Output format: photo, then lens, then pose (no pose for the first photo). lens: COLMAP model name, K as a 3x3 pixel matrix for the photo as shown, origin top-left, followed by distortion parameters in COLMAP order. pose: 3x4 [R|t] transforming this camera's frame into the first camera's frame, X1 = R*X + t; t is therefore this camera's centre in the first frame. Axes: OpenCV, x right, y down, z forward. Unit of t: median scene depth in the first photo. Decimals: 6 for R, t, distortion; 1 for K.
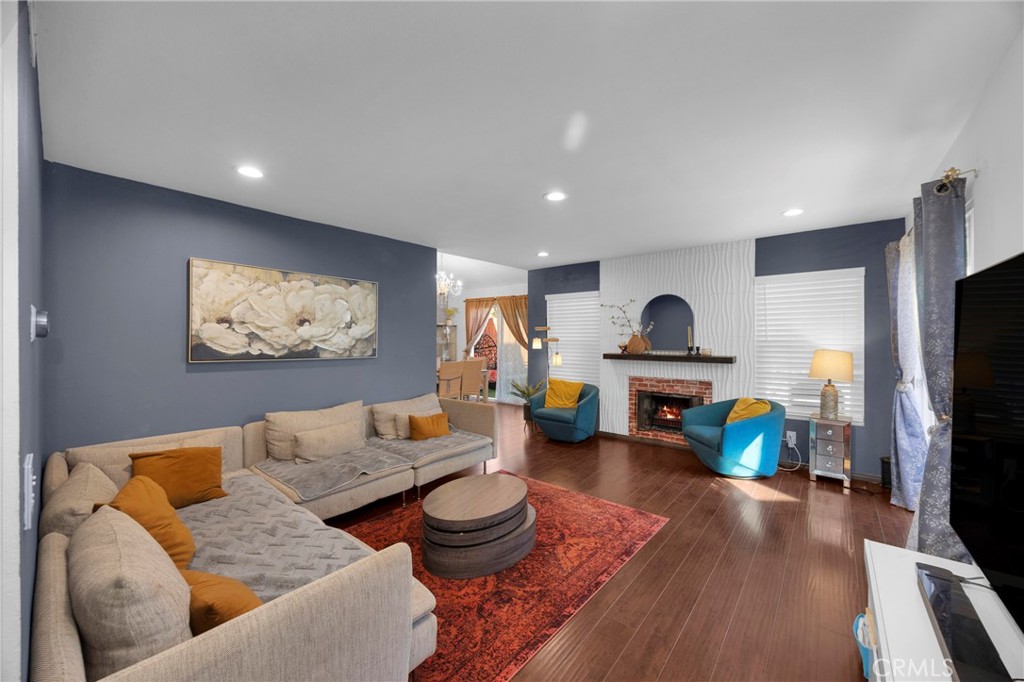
lens RADIAL K [[383.9, 0, 510.3], [0, 383.9, 339.7], [0, 0, 1]] dist [0.000445, -0.000054]
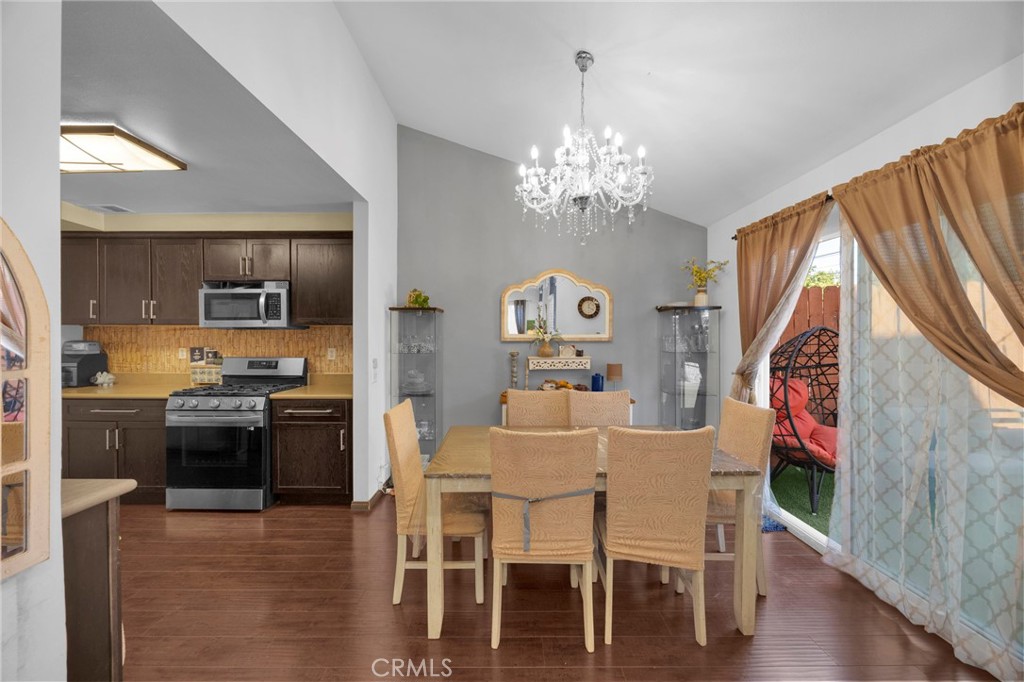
lens RADIAL K [[383.9, 0, 513.5], [0, 383.9, 337.2], [0, 0, 1]] dist [0.000445, -0.000054]
pose [[0.643041, 0.004156, -0.765820, 0.062400], [0.000664, 0.999982, 0.005985, -0.019590], [0.765831, -0.004357, 0.643027, 1.533282]]
